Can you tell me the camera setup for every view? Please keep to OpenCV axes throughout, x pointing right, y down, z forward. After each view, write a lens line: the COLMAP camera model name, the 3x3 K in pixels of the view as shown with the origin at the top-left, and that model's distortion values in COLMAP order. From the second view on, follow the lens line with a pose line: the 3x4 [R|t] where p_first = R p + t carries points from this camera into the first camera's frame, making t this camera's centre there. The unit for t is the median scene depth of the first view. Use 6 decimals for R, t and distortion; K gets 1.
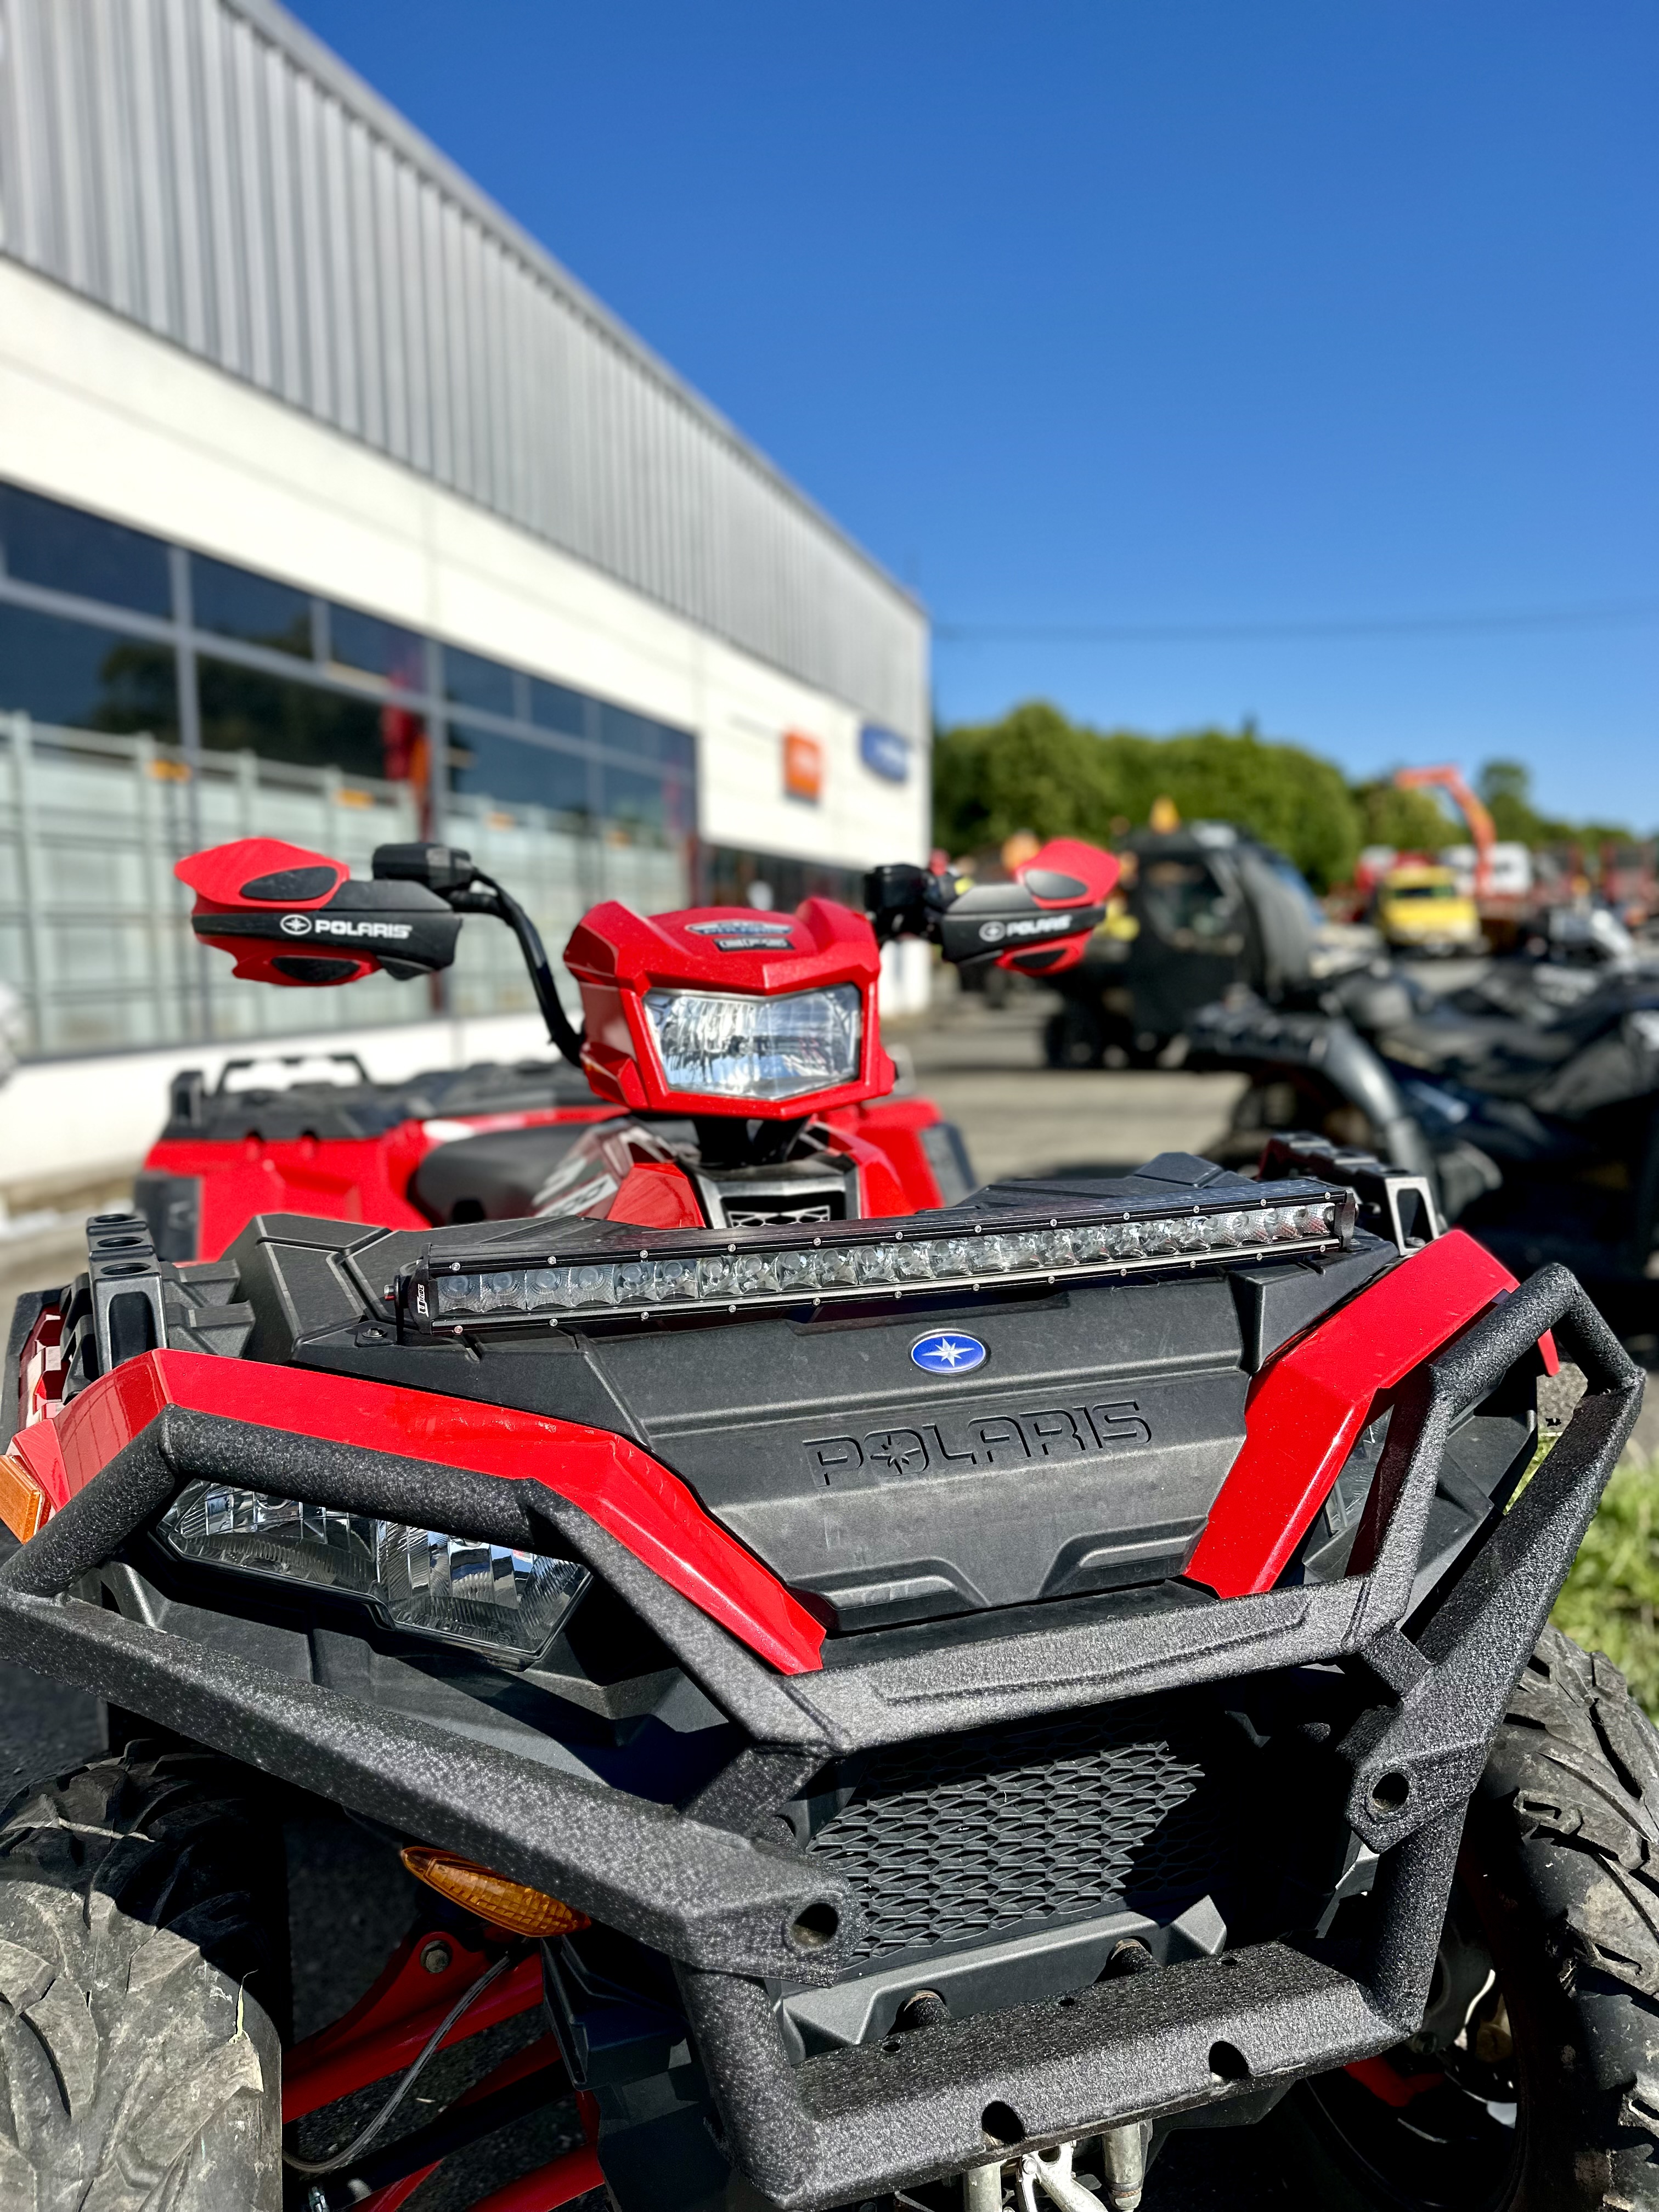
lens RADIAL K [[1646.2, 0, 832.5], [0, 1646.2, 1135.8], [0, 0, 1]] dist [0.077451, -0.100346]
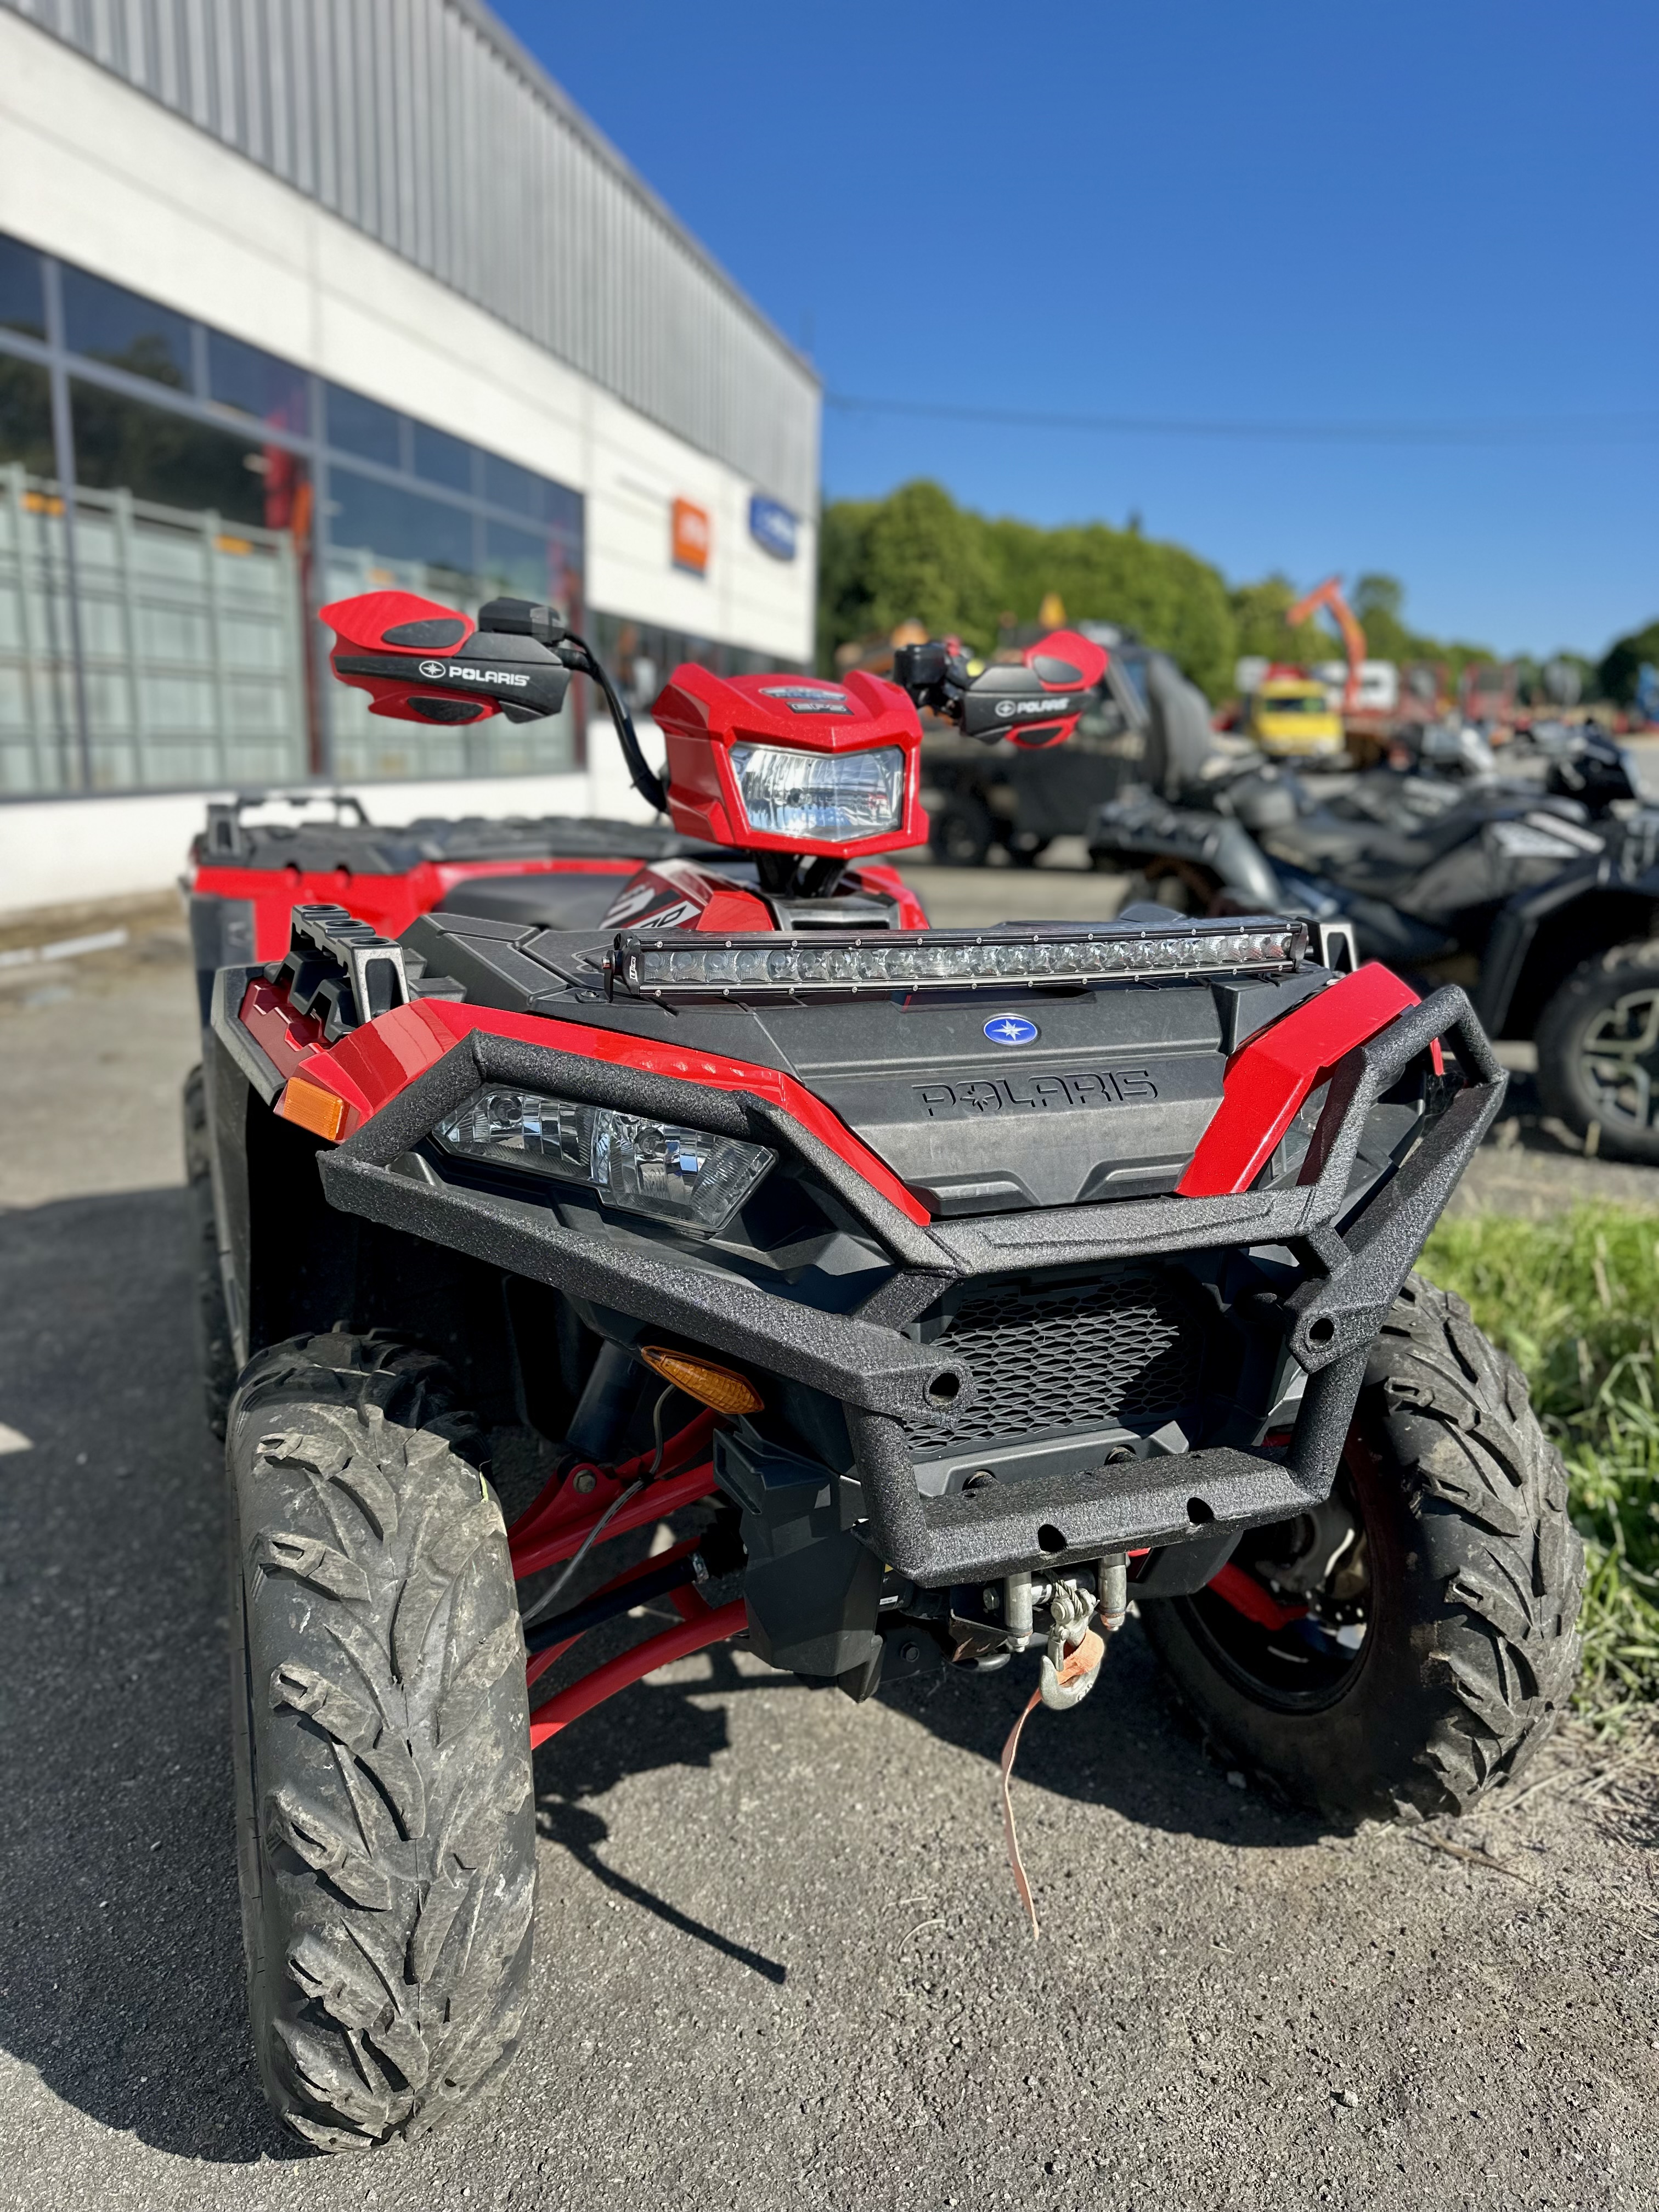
lens RADIAL K [[1646.2, 0, 832.5], [0, 1646.2, 1135.8], [0, 0, 1]] dist [0.077451, -0.100346]
pose [[0.995595, 0.028969, 0.089169, -0.137534], [-0.039731, 0.991809, 0.121391, 0.045502], [-0.084922, -0.124399, 0.988591, -0.223686]]
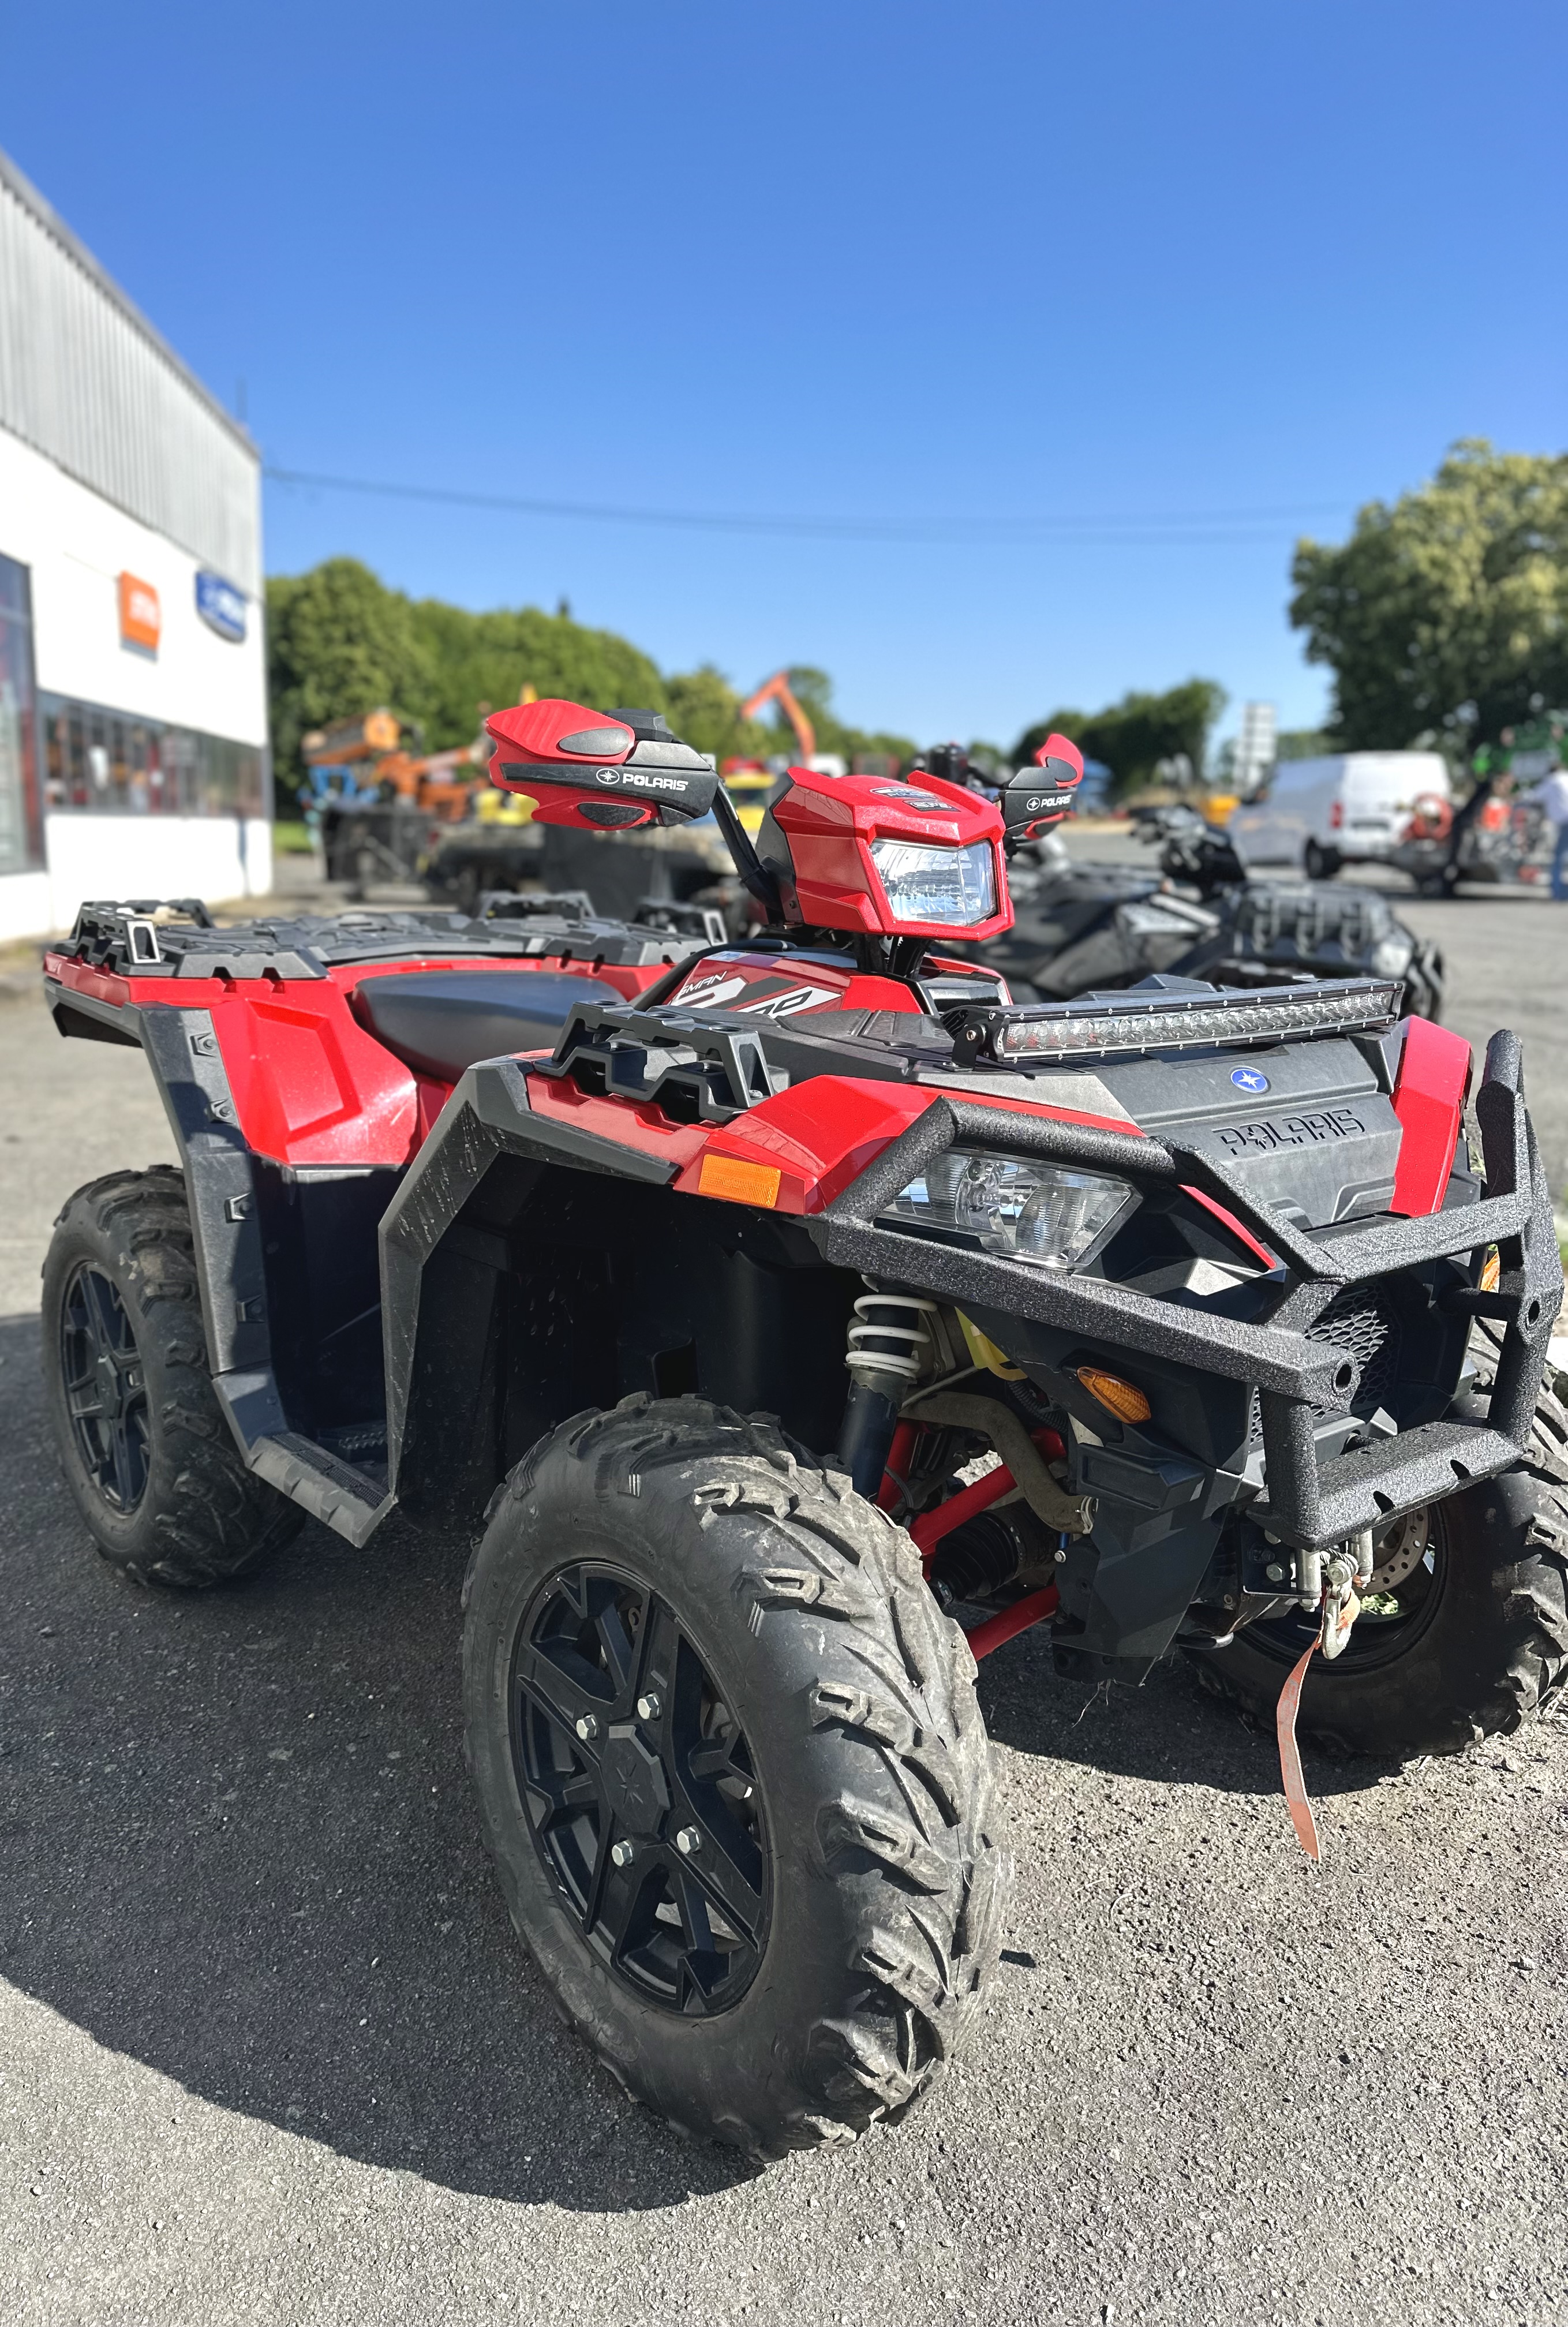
lens RADIAL K [[1721.9, 0, 719.5], [0, 1721.9, 1195.9], [0, 0, 1]] dist [0.145355, -0.265823]
pose [[0.937604, -0.034518, 0.345988, -0.702712], [0.003483, 0.995943, 0.089922, 0.067704], [-0.347689, -0.083106, 0.933920, -0.258557]]
